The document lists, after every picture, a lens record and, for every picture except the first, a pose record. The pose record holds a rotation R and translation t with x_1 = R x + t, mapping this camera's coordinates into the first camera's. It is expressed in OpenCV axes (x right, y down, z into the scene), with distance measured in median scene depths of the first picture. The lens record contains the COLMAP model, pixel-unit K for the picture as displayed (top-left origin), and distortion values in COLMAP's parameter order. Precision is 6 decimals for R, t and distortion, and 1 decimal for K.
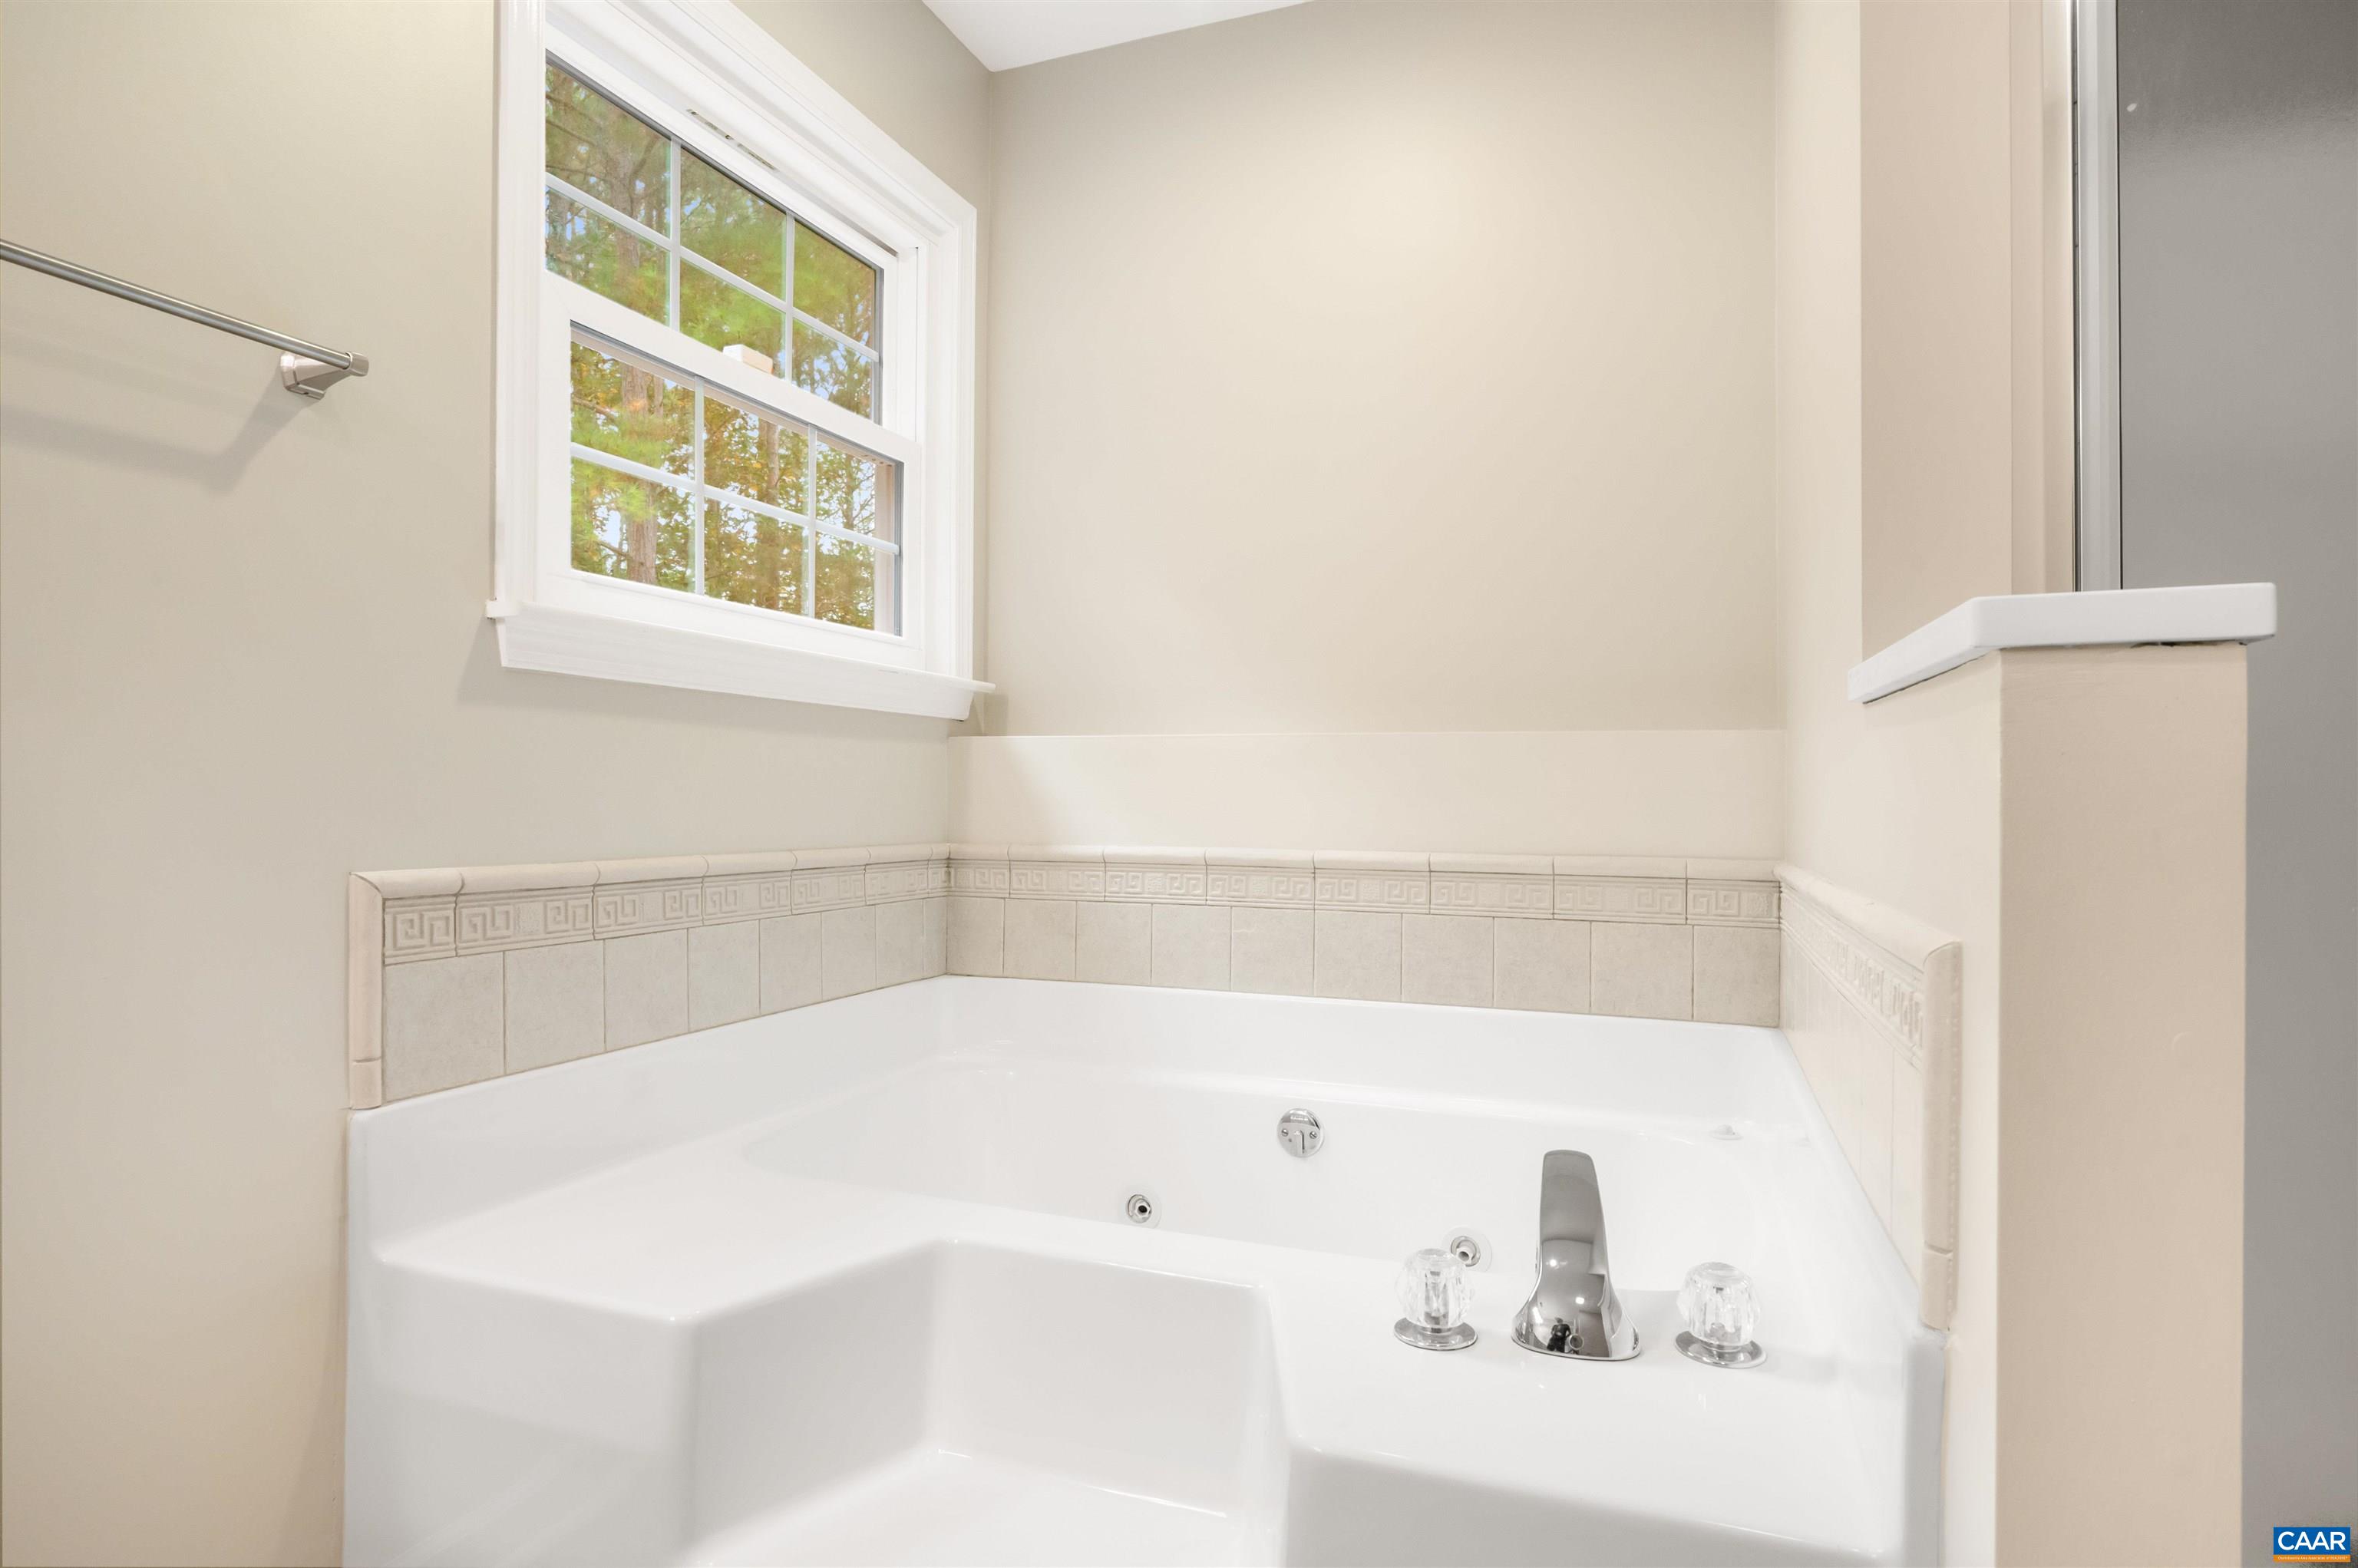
lens RADIAL K [[1303.3, 0, 1178.2], [0, 1303.3, 782.2], [0, 0, 1]] dist [0.000265, 0.000617]
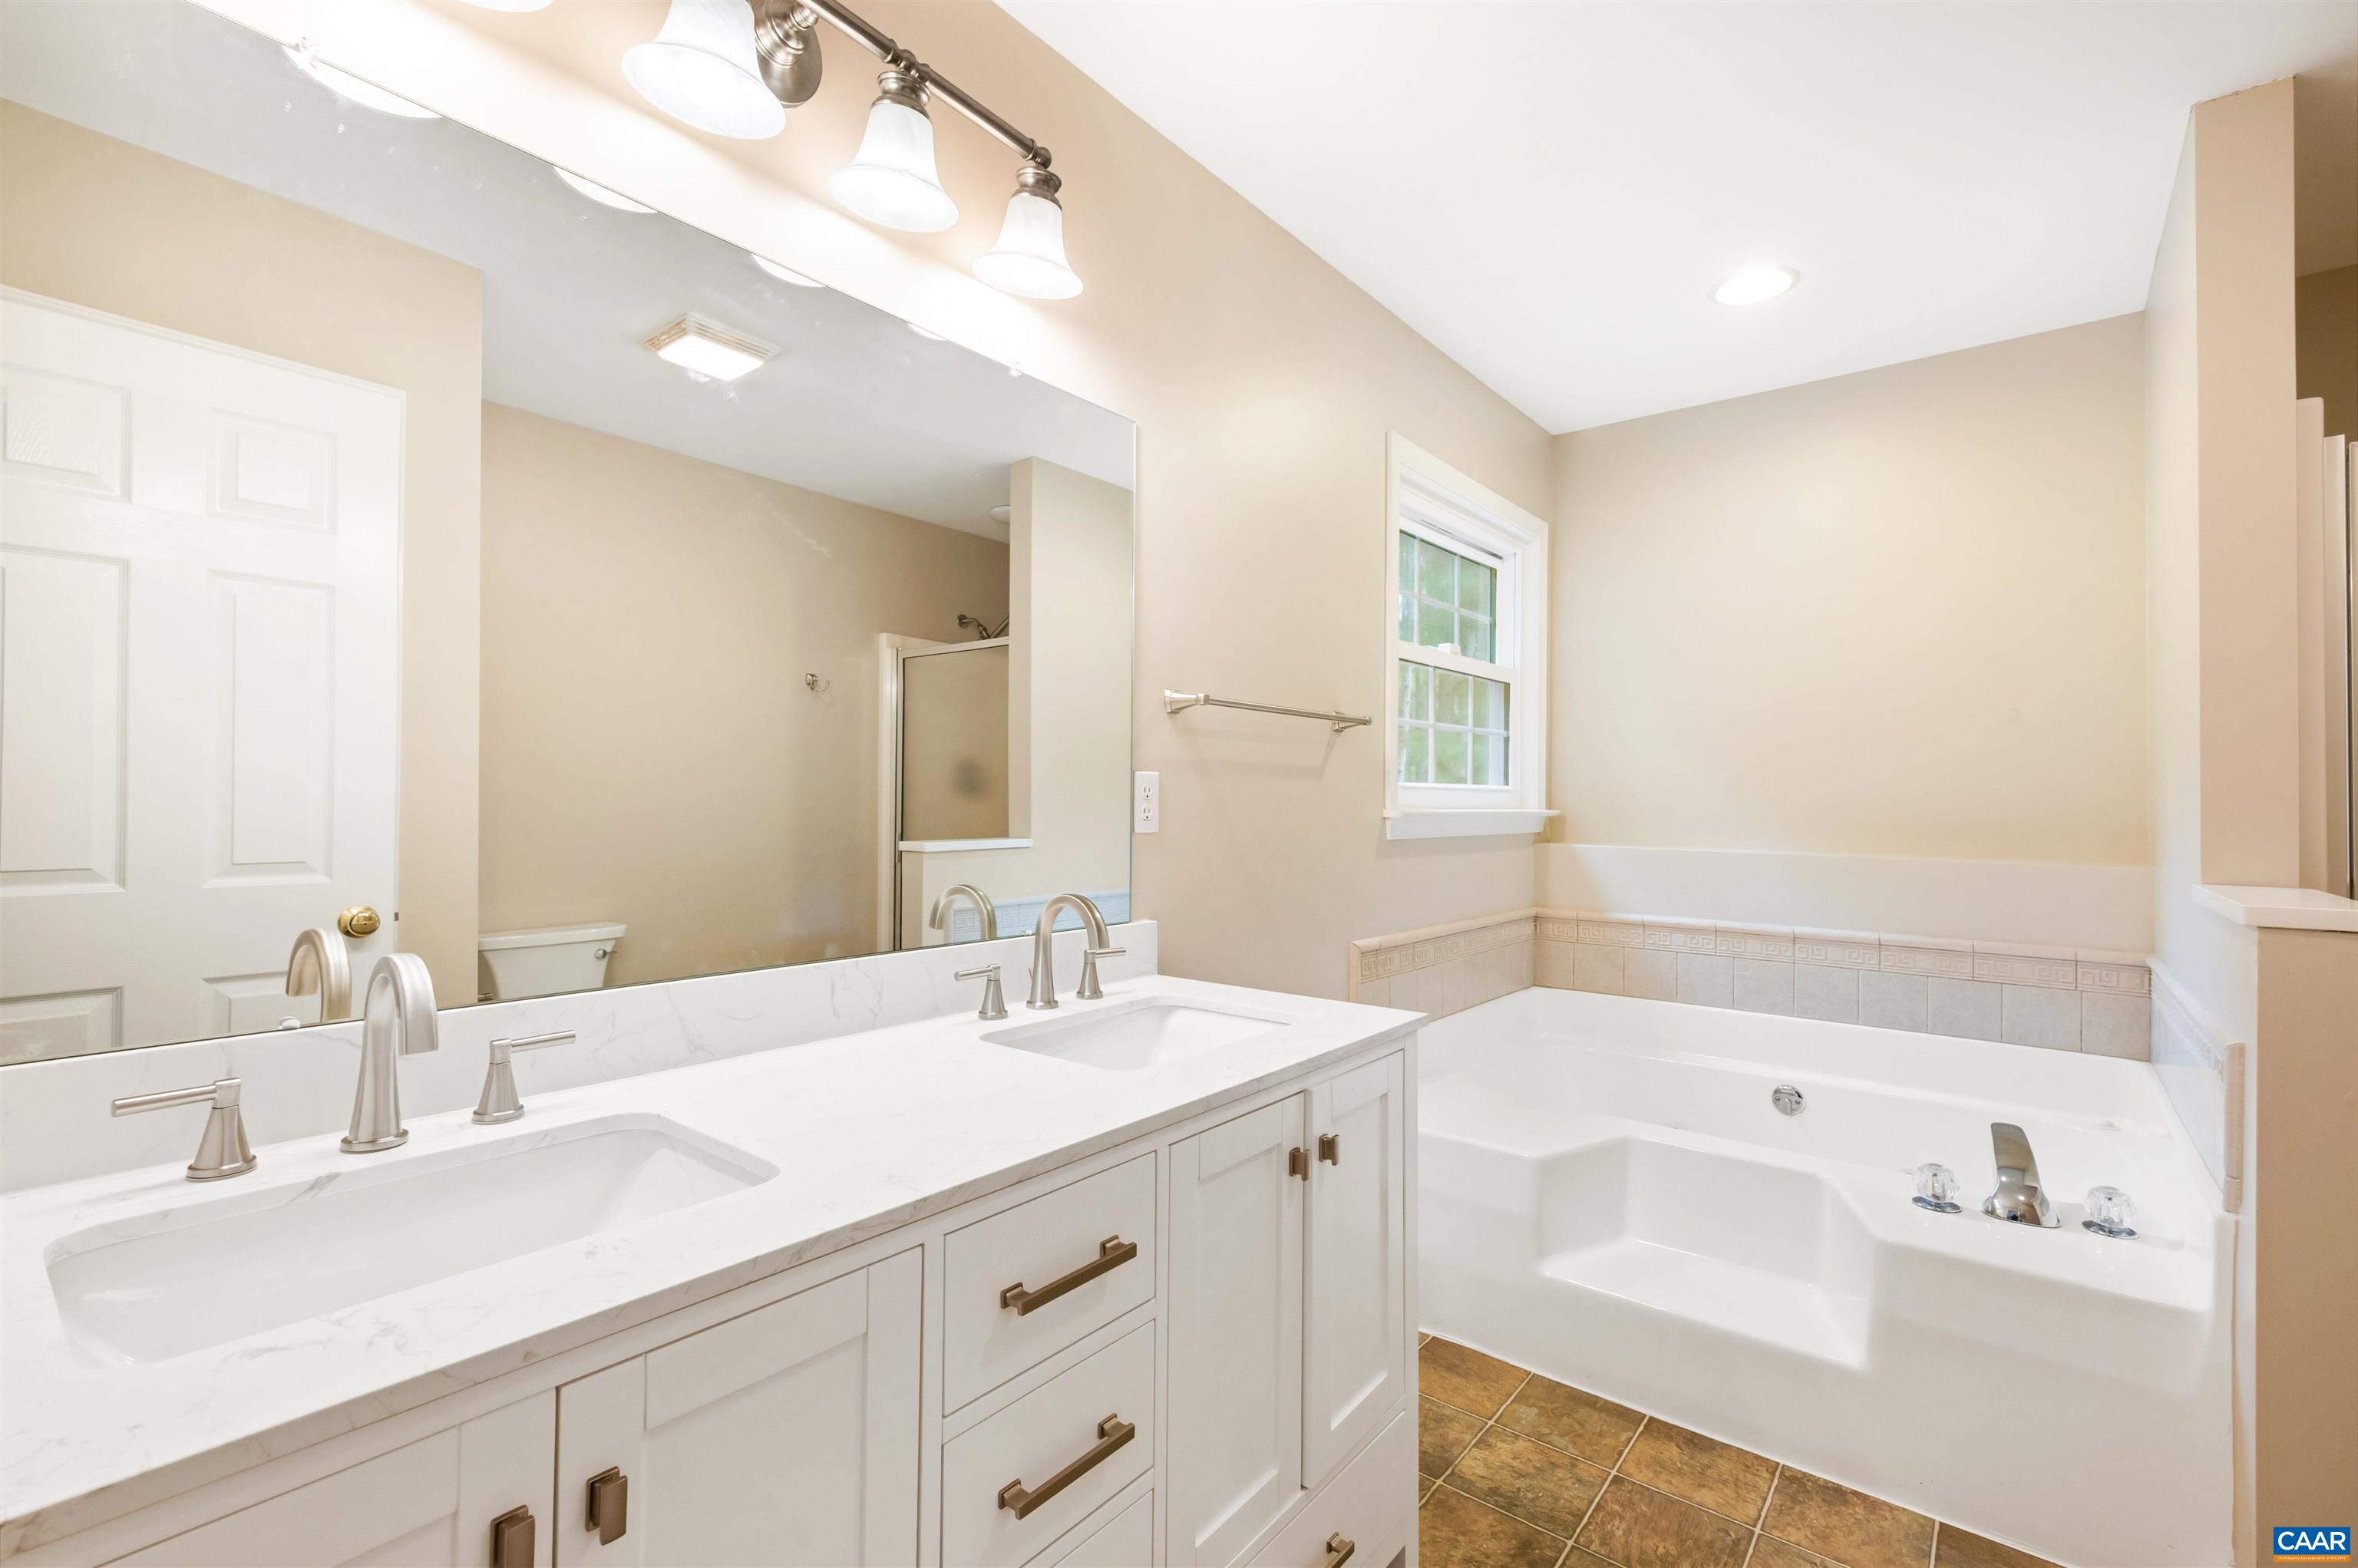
lens RADIAL K [[1036.9, 0, 1174.5], [0, 1036.9, 791.7], [0, 0, 1]] dist [-0.001426, -0.001927]
pose [[0.946798, 0.001580, -0.321825, -0.239027], [-0.002879, 0.999990, -0.003560, -0.123420], [0.321816, 0.004297, 0.946792, -0.531455]]
